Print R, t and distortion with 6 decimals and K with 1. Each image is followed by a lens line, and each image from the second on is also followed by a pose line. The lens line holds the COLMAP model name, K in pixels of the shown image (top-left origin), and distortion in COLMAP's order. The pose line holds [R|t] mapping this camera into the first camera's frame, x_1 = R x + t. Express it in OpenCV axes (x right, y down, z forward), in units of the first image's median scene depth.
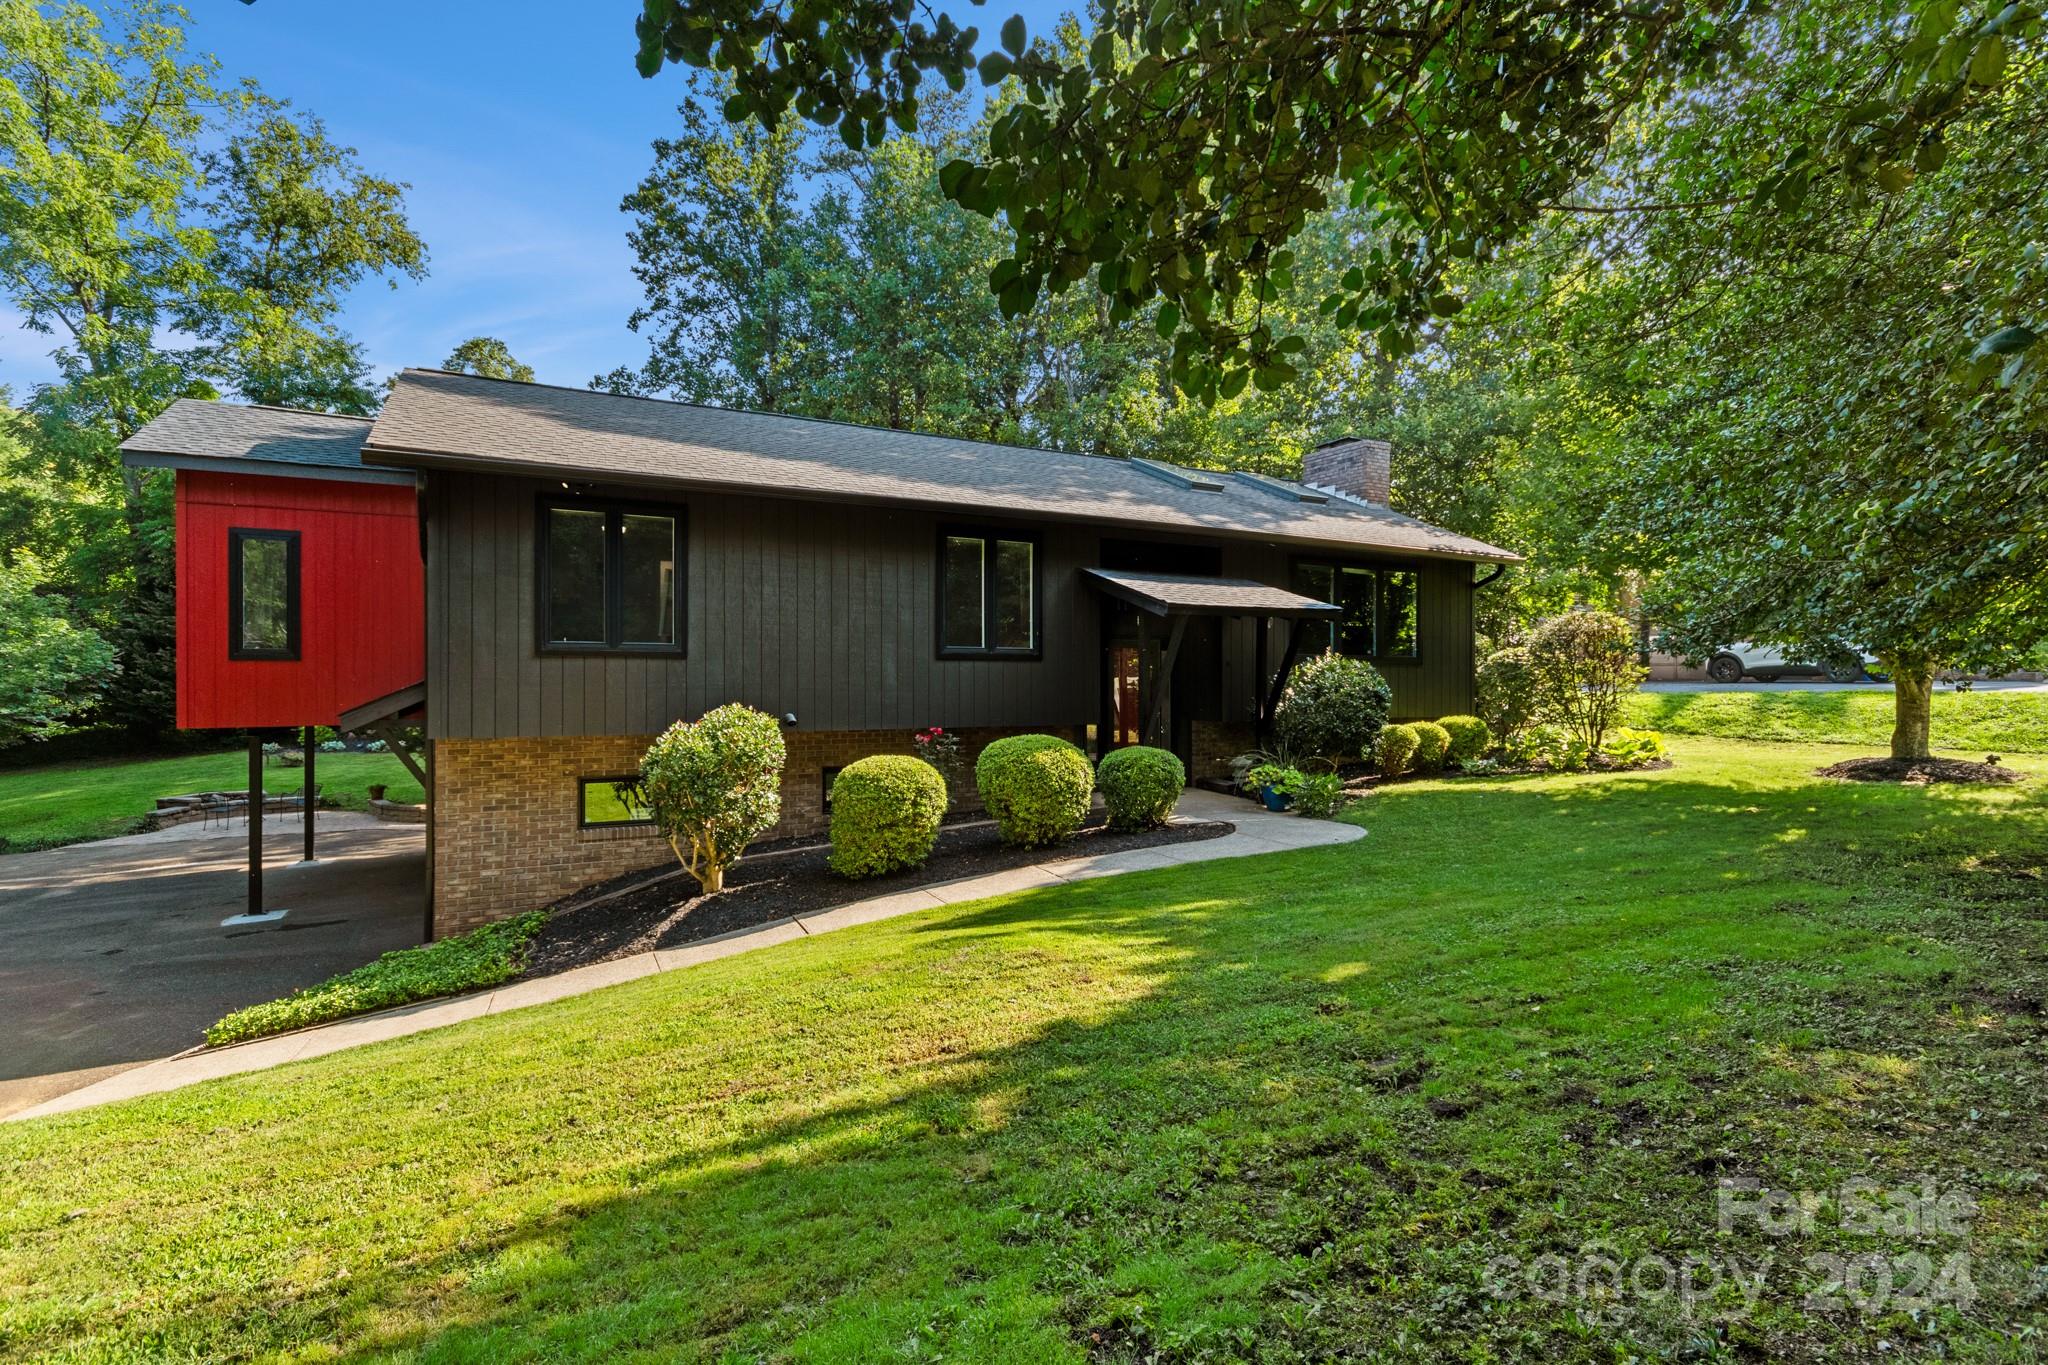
lens RADIAL K [[1032.5, 0, 1024.0], [0, 1032.5, 682.5], [0, 0, 1]] dist [0.000132, -0.000077]
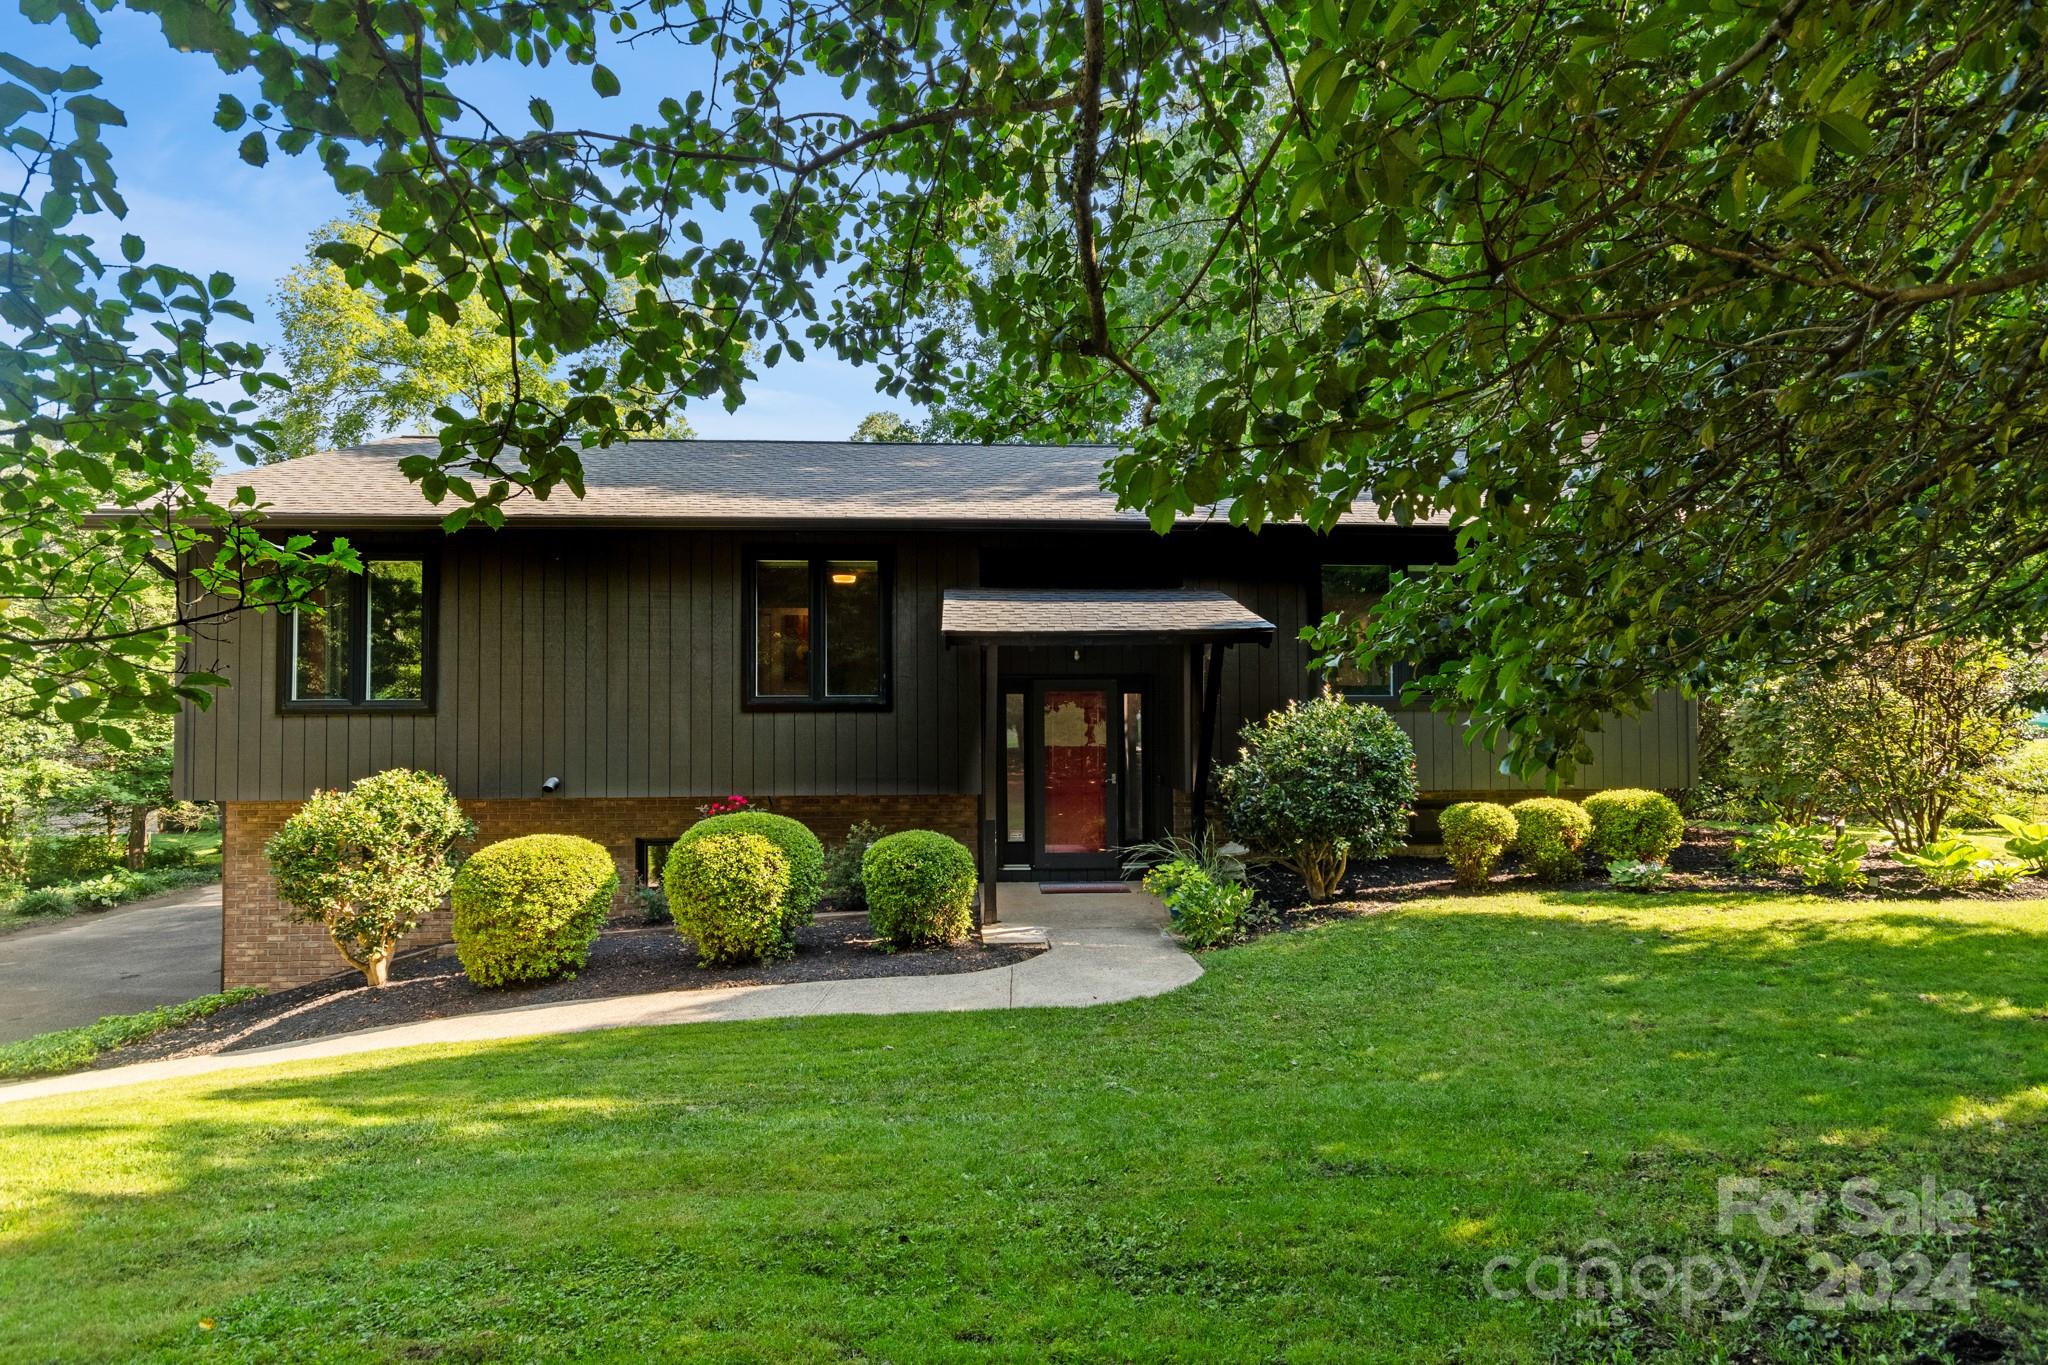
lens RADIAL K [[1032.5, 0, 1024.0], [0, 1032.5, 682.5], [0, 0, 1]] dist [0.000132, -0.000077]
pose [[0.906463, -0.020927, -0.421767, 0.457266], [0.003755, 0.999131, -0.041502, -0.011371], [0.422269, 0.036037, 0.905754, 0.348511]]
